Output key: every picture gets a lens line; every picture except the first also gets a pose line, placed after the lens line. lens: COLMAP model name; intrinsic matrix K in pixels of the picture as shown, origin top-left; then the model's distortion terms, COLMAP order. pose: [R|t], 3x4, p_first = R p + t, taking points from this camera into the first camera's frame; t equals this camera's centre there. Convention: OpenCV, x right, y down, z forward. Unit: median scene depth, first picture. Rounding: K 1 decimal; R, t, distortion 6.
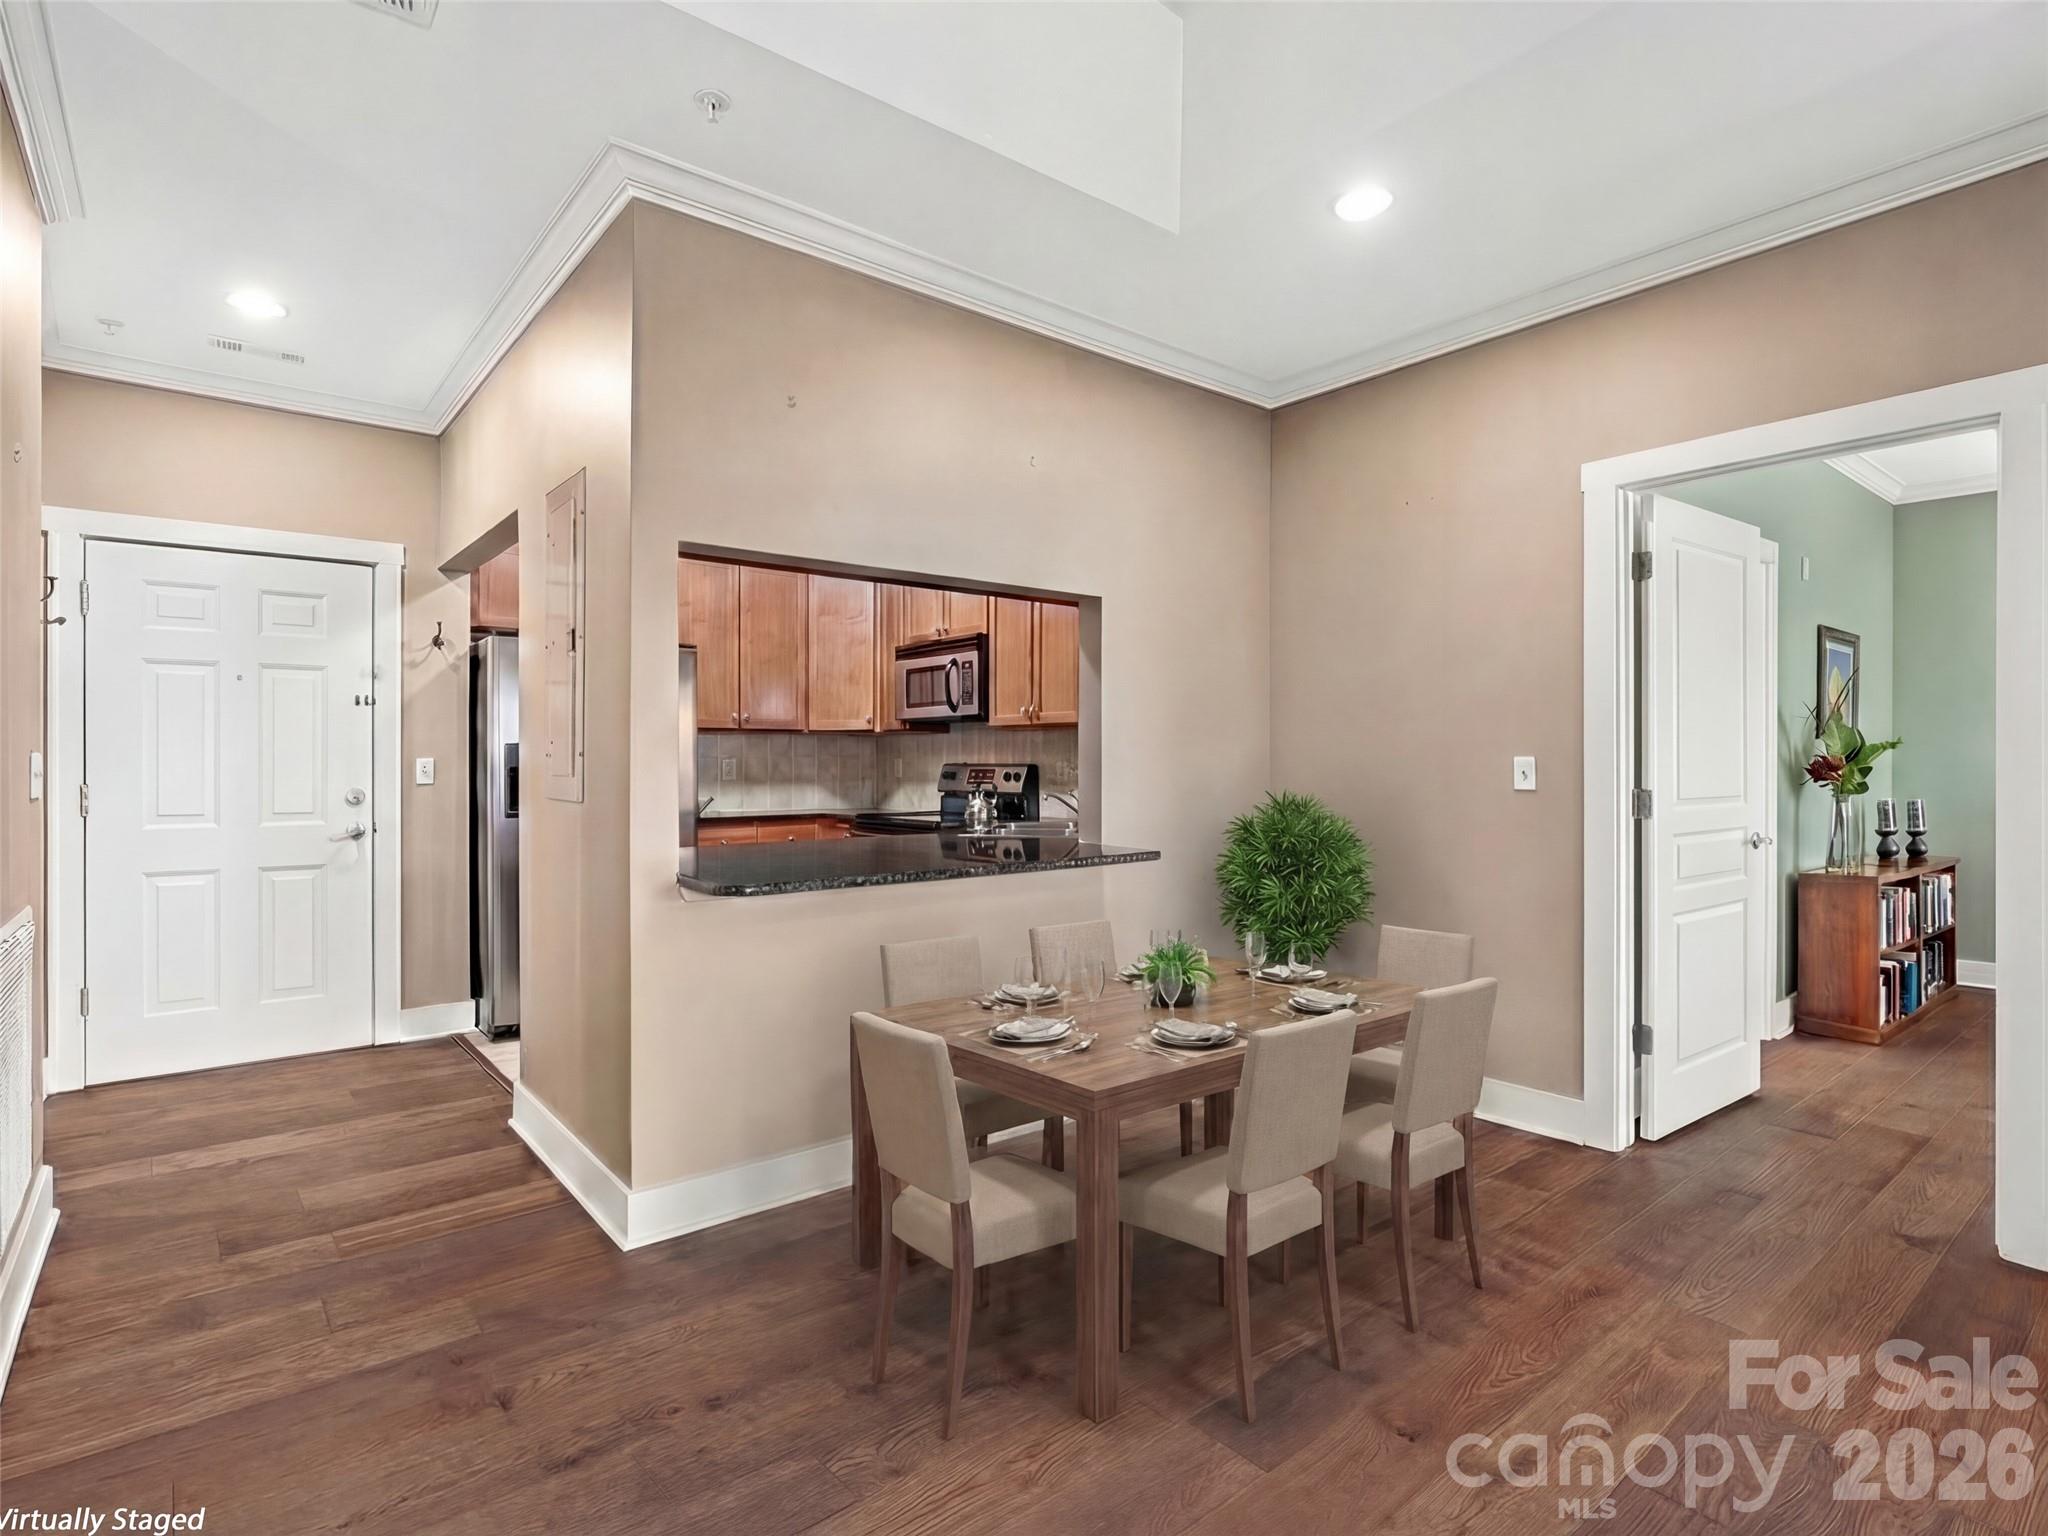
lens RADIAL K [[1033.1, 0, 1024.0], [0, 1033.1, 768.0], [0, 0, 1]] dist [0.003156, 0.001109]
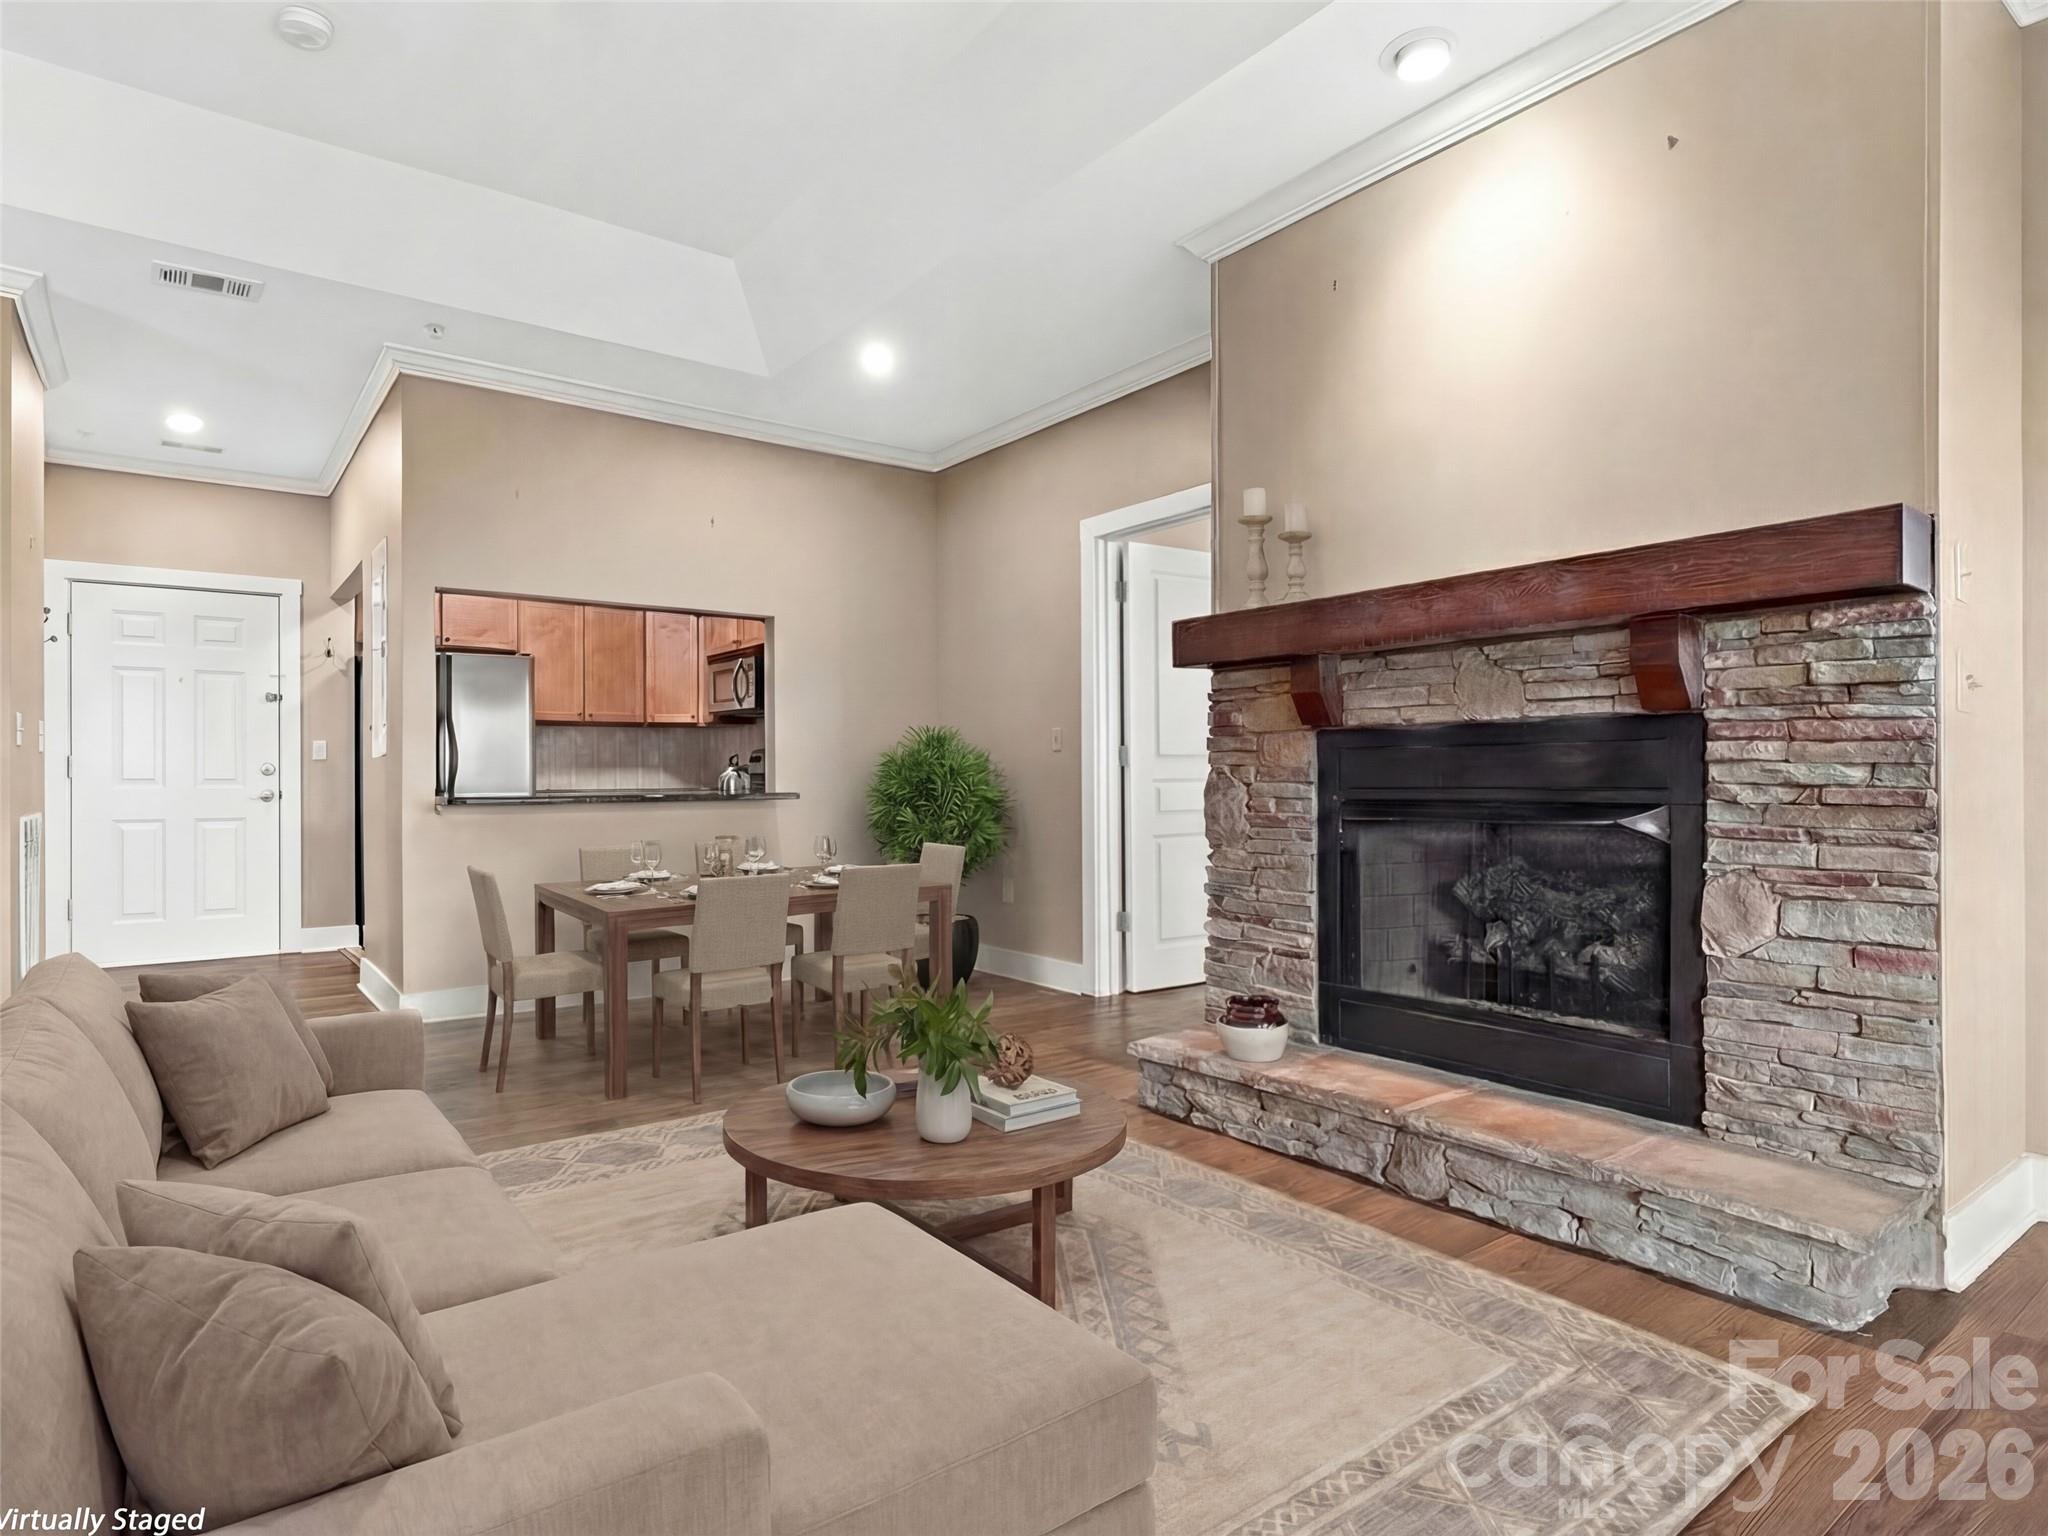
lens RADIAL K [[1120.5, 0, 1024.5], [0, 1120.5, 788.0], [0, 0, 1]] dist [-0.004737, -0.001994]
pose [[0.999488, -0.002868, -0.031854, 0.379029], [0.002811, 0.999994, -0.001859, 0.058223], [0.031859, 0.001768, 0.999491, -0.411345]]
